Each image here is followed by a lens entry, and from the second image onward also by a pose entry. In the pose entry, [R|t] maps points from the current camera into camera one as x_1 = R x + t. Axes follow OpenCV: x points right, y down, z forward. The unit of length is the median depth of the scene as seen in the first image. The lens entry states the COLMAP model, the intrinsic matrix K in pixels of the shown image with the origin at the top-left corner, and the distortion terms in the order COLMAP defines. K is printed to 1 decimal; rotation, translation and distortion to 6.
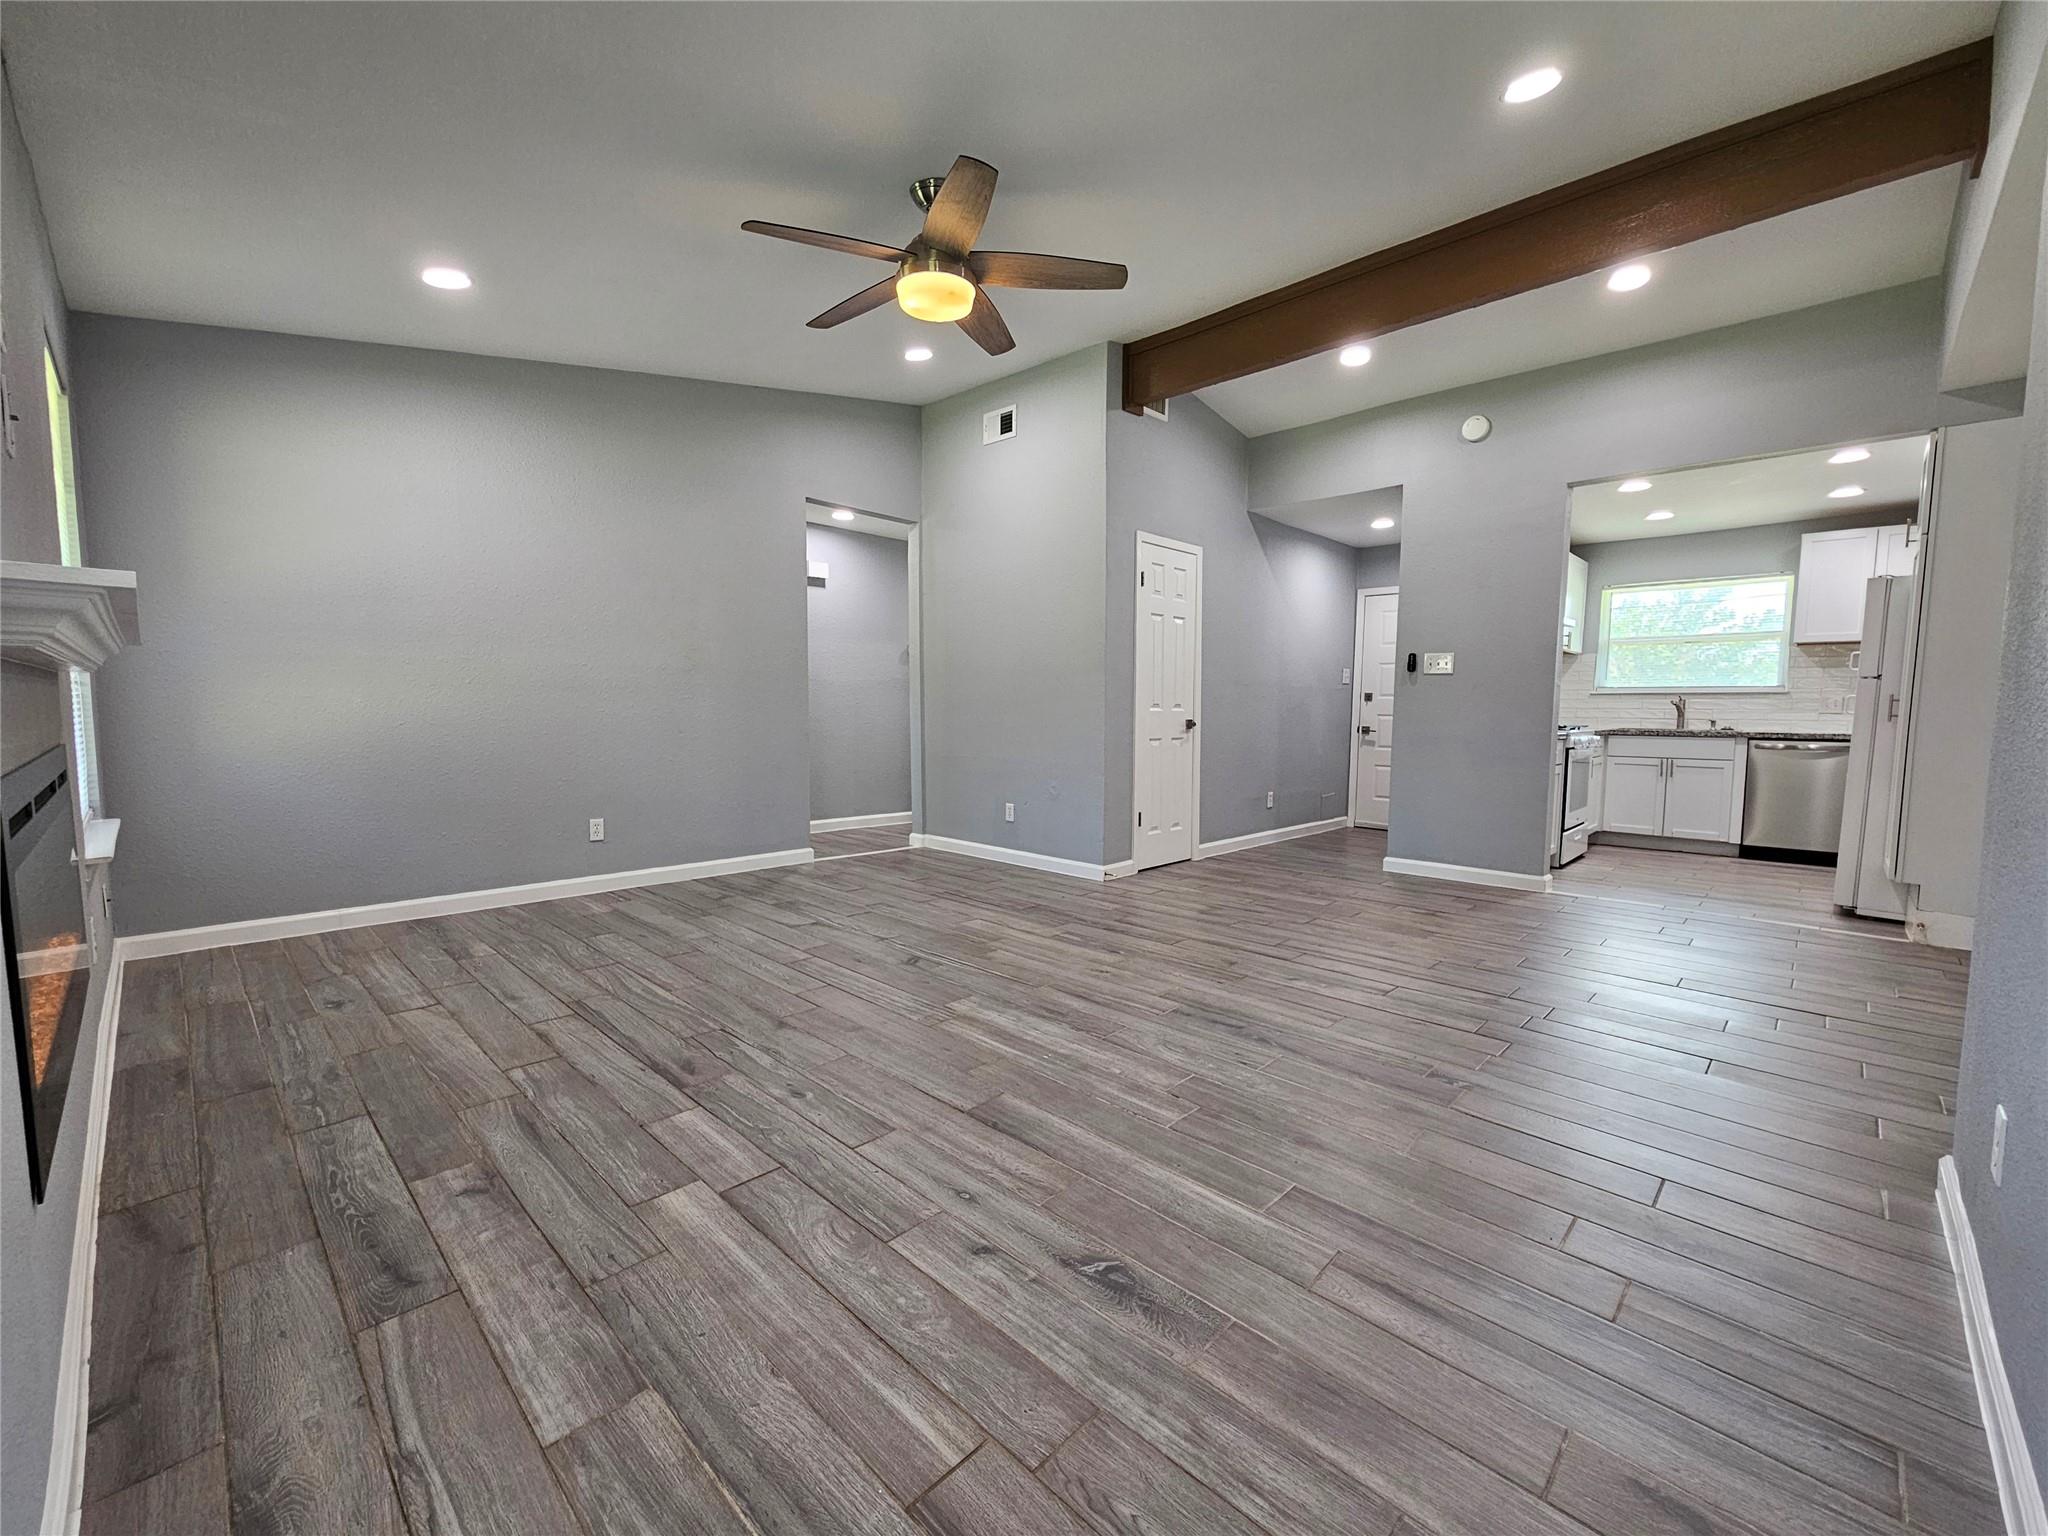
lens RADIAL K [[845.6, 0, 1026.2], [0, 845.6, 771.3], [0, 0, 1]] dist [0.000182, 0.000595]
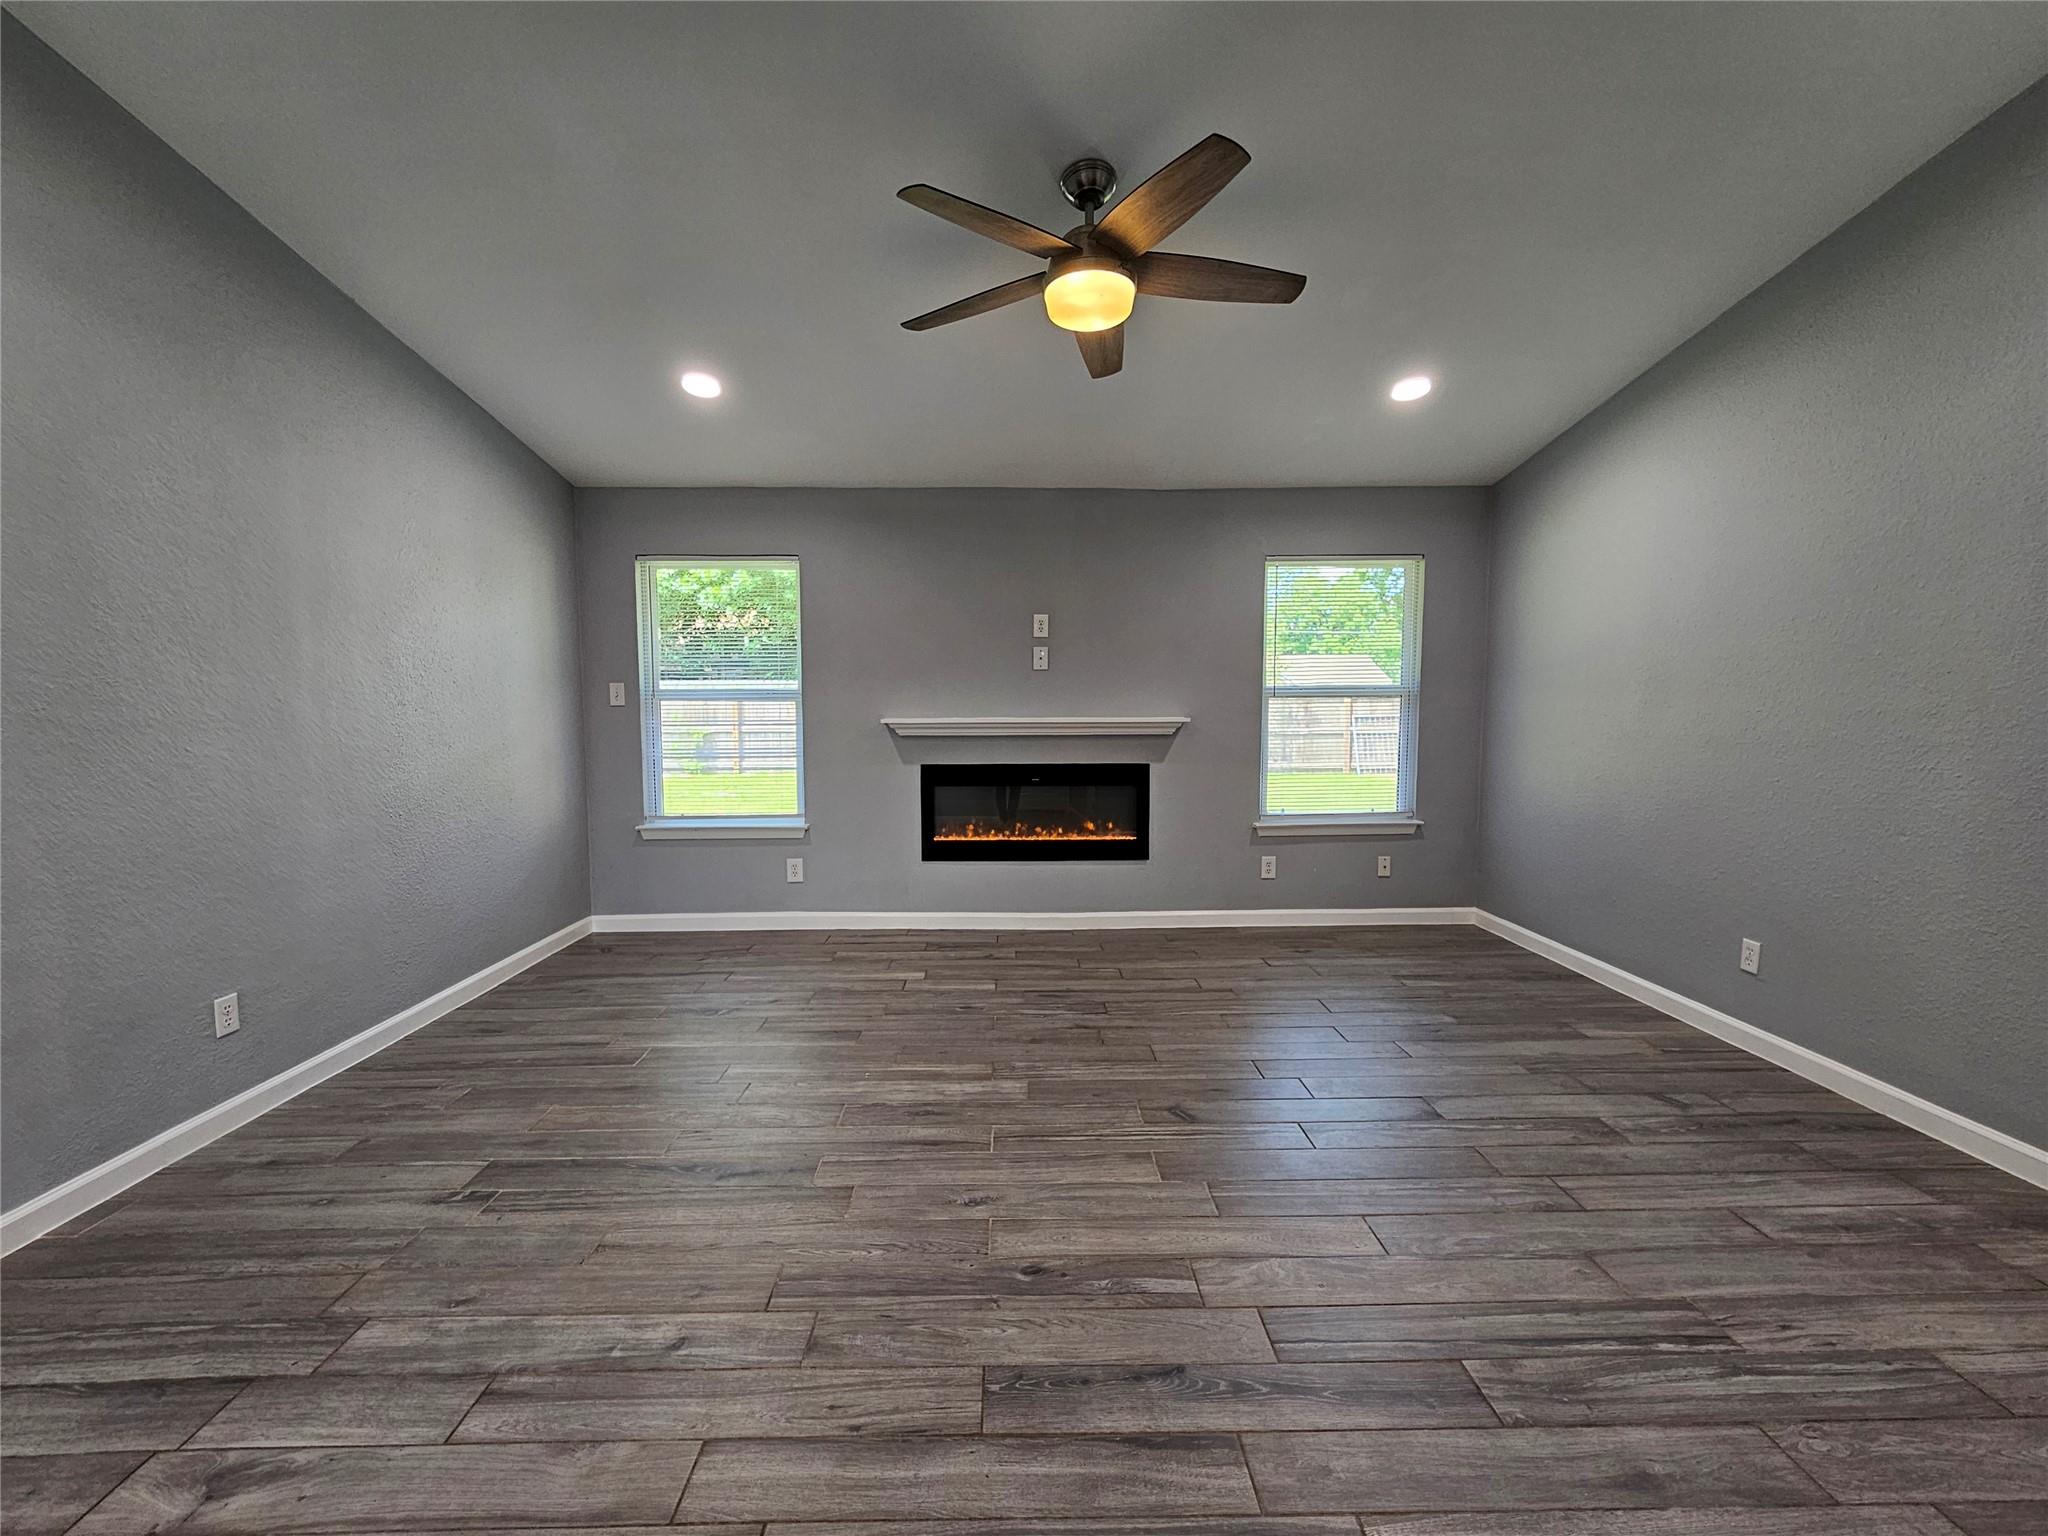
lens RADIAL K [[844.0, 0, 1022.2], [0, 844.0, 774.0], [0, 0, 1]] dist [-0.001504, 0.001815]
pose [[-0.707169, 0.048280, -0.705394, 0.586223], [-0.058642, 0.990223, 0.126565, -0.199829], [0.704609, 0.130868, -0.697424, 1.667714]]
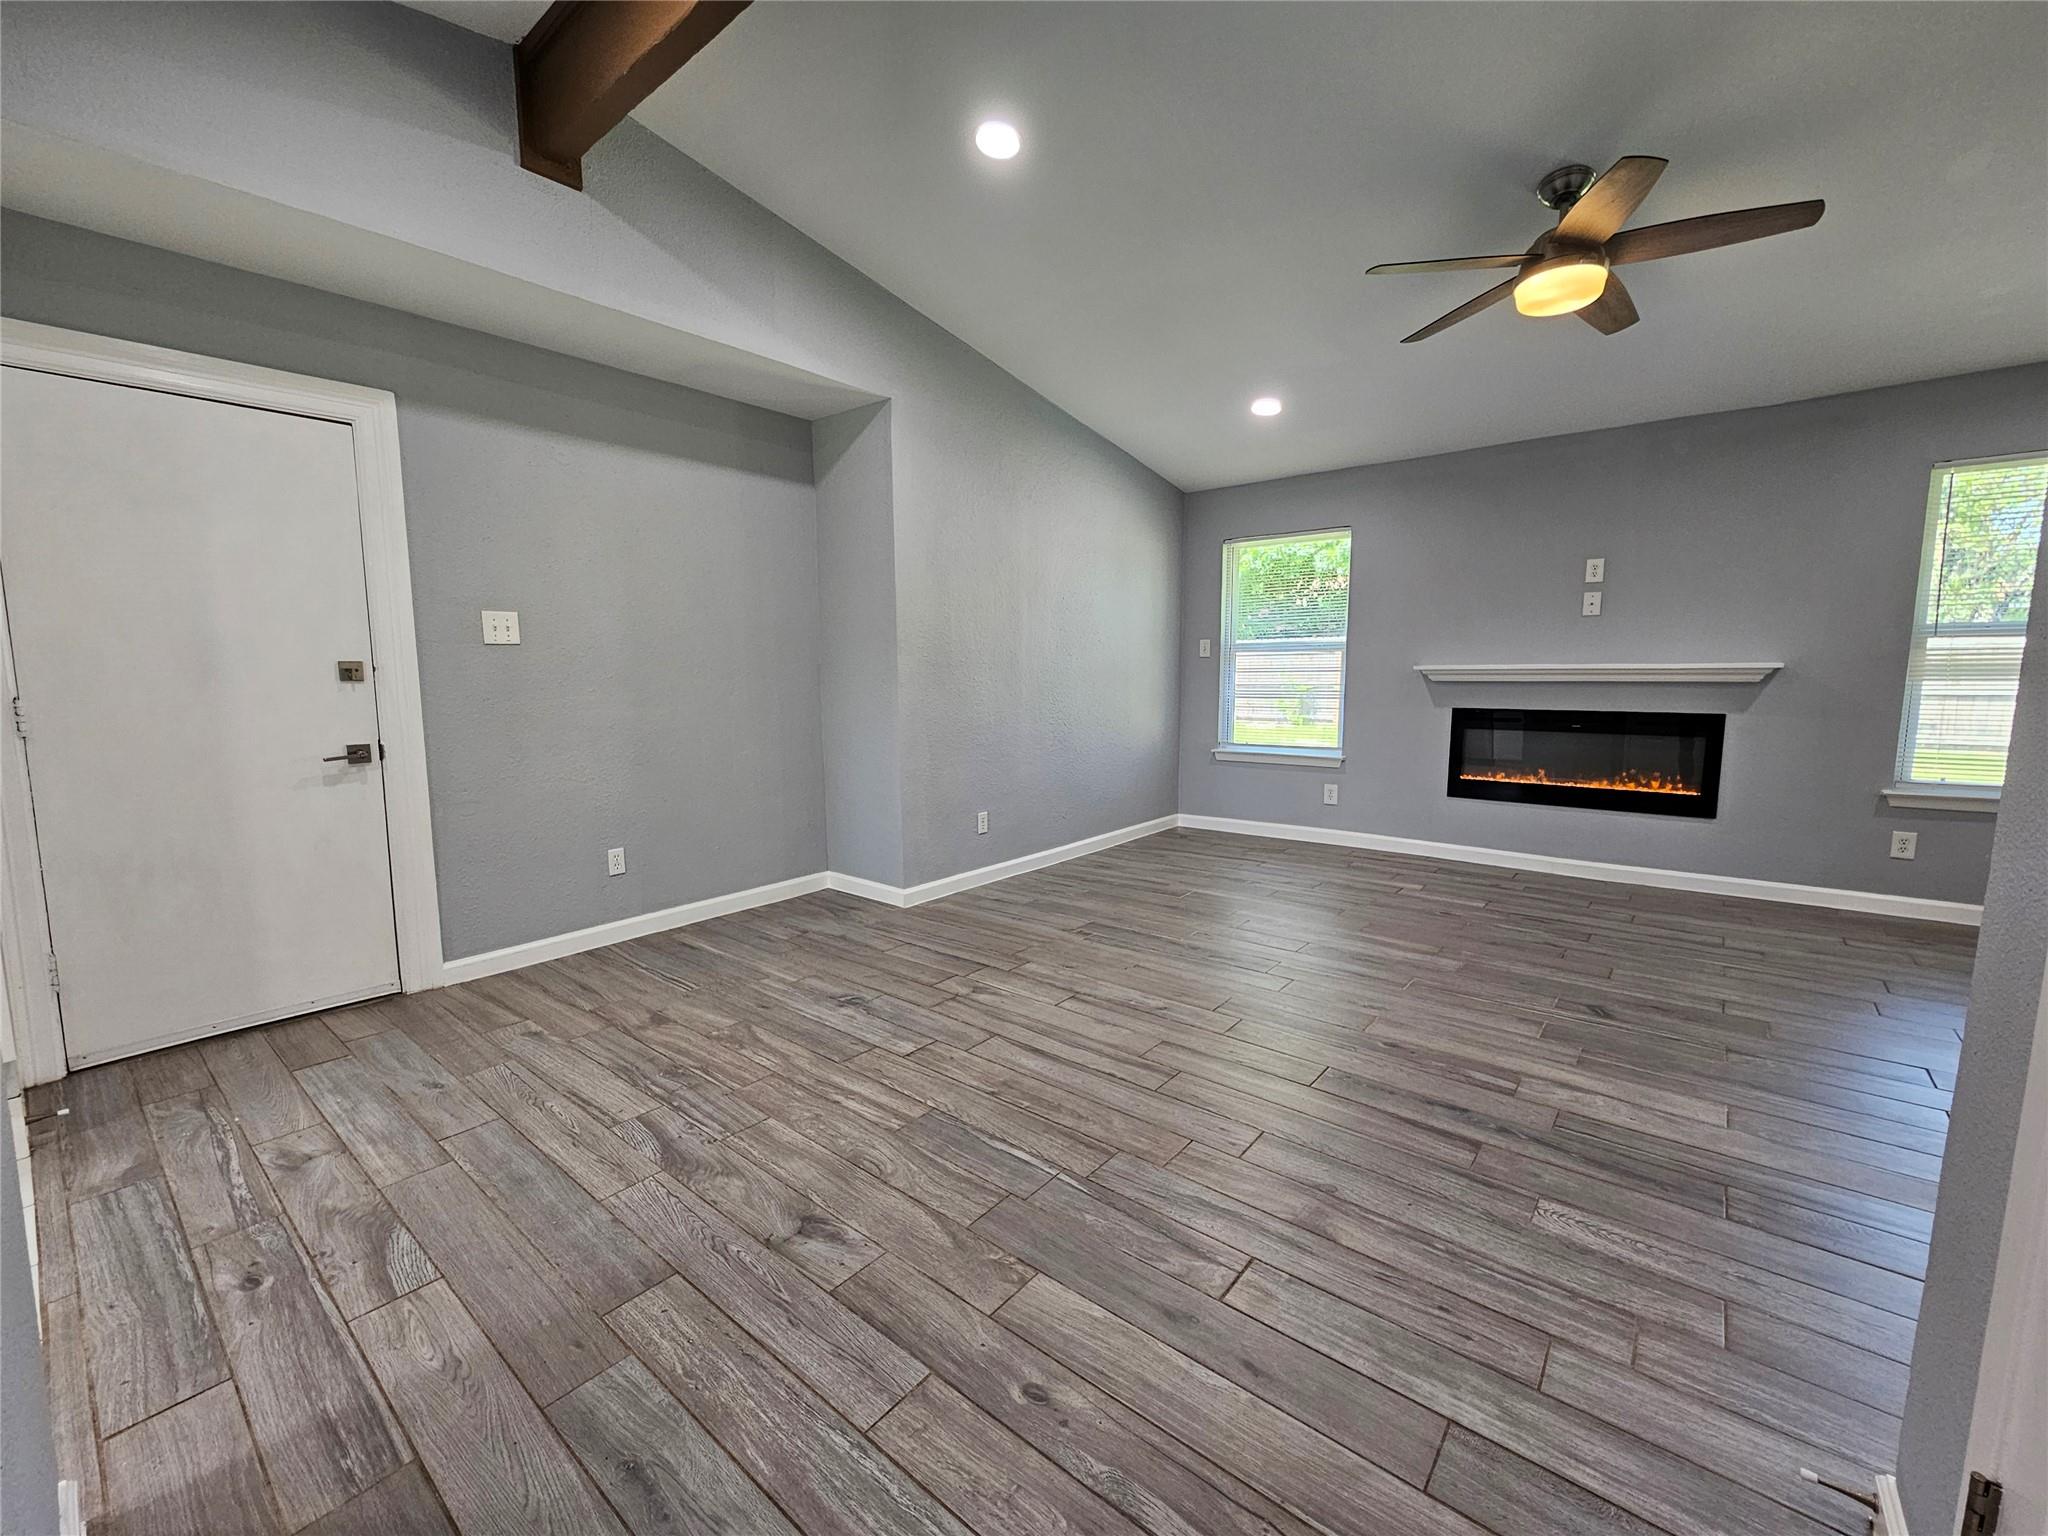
lens RADIAL K [[840.4, 0, 1019.2], [0, 840.4, 771.6], [0, 0, 1]] dist [-0.002487, 0.000294]
pose [[-0.997392, 0.005983, -0.071931, 0.611078], [-0.008302, 0.980437, 0.196658, -0.209270], [0.071700, 0.196742, -0.977830, 2.087838]]
